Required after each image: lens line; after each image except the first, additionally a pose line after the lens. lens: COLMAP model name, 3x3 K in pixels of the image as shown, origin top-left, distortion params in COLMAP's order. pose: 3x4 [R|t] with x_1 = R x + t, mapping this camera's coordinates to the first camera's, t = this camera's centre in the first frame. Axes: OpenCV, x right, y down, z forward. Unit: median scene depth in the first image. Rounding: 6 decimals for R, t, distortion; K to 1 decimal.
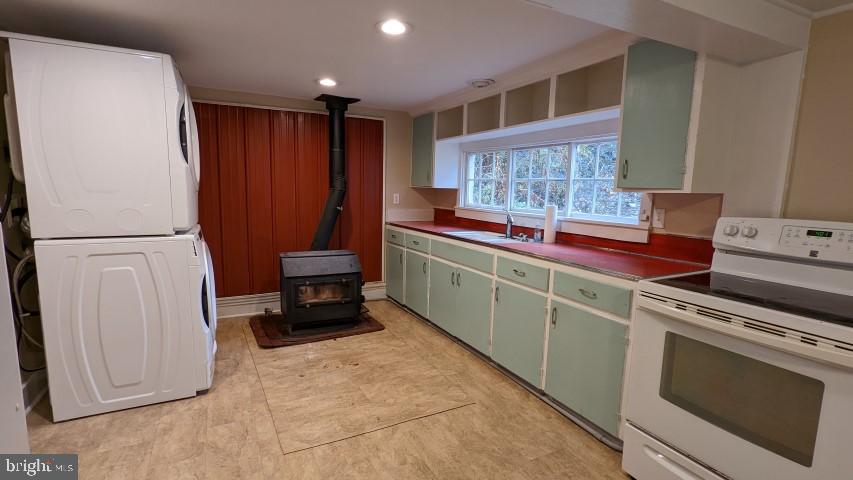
lens RADIAL K [[403.2, 0, 426.3], [0, 403.2, 239.9], [0, 0, 1]] dist [-0.001020, -0.000438]
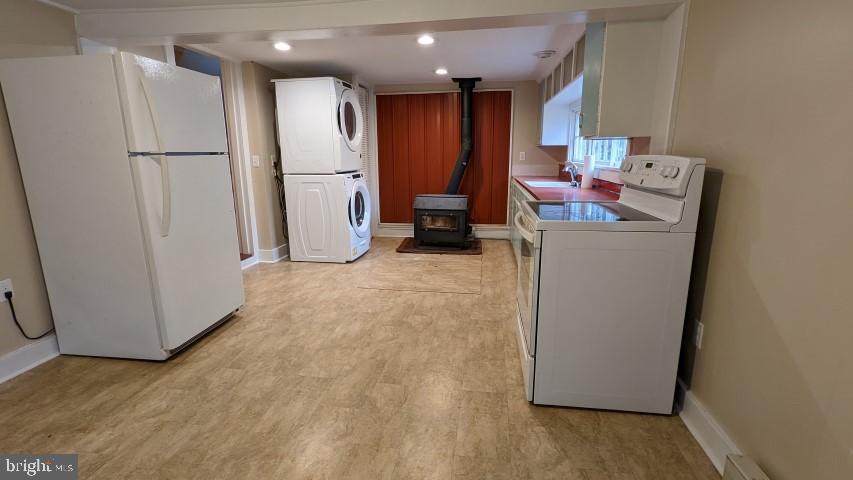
lens RADIAL K [[403.2, 0, 424.6], [0, 403.2, 240.5], [0, 0, 1]] dist [-0.001020, -0.000438]
pose [[0.803000, 0.098872, -0.587720, 0.783046], [-0.052100, 0.994013, 0.096038, 0.086183], [0.593697, -0.046498, 0.803344, -0.261729]]
